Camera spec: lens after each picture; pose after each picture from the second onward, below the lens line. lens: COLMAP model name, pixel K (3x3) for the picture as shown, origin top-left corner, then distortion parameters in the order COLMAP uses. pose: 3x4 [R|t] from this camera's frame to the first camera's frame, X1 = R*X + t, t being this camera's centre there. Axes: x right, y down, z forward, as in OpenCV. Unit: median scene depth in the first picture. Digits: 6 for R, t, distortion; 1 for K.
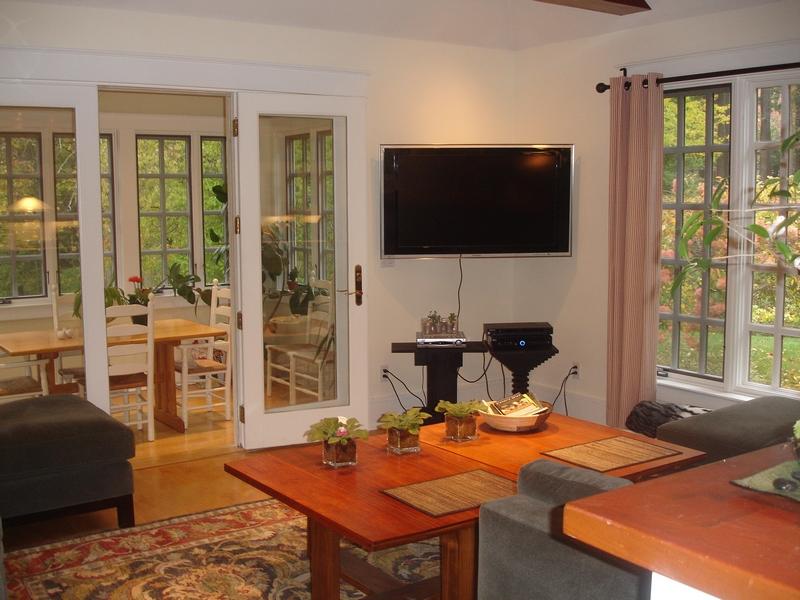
lens RADIAL K [[863.7, 0, 400.0], [0, 863.7, 300.0], [0, 0, 1]] dist [-0.068191, -0.009595]
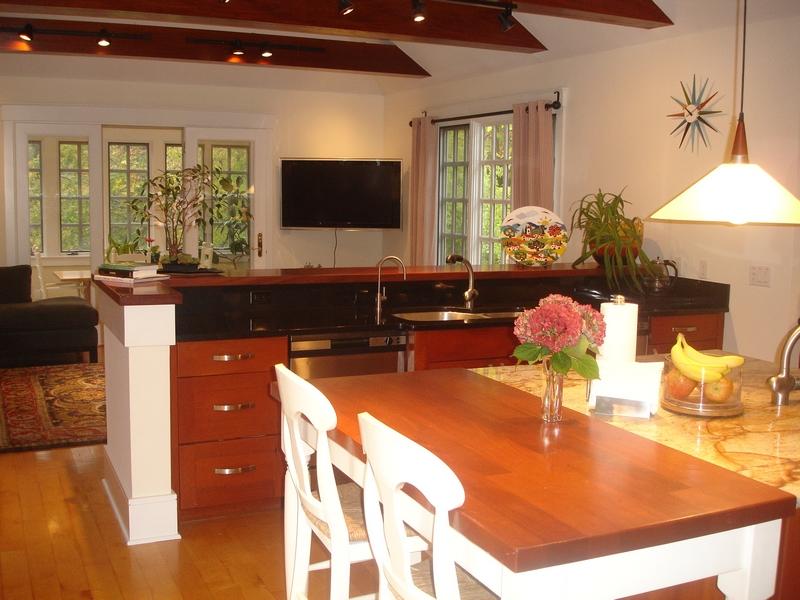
lens RADIAL K [[906.9, 0, 400.0], [0, 906.9, 300.0], [0, 0, 1]] dist [-0.008734, -0.000674]
pose [[0.982866, 0.044326, -0.178915, 0.511401], [-0.043788, 0.999017, 0.006953, 0.062839], [0.179047, 0.001001, 0.983840, -0.621069]]
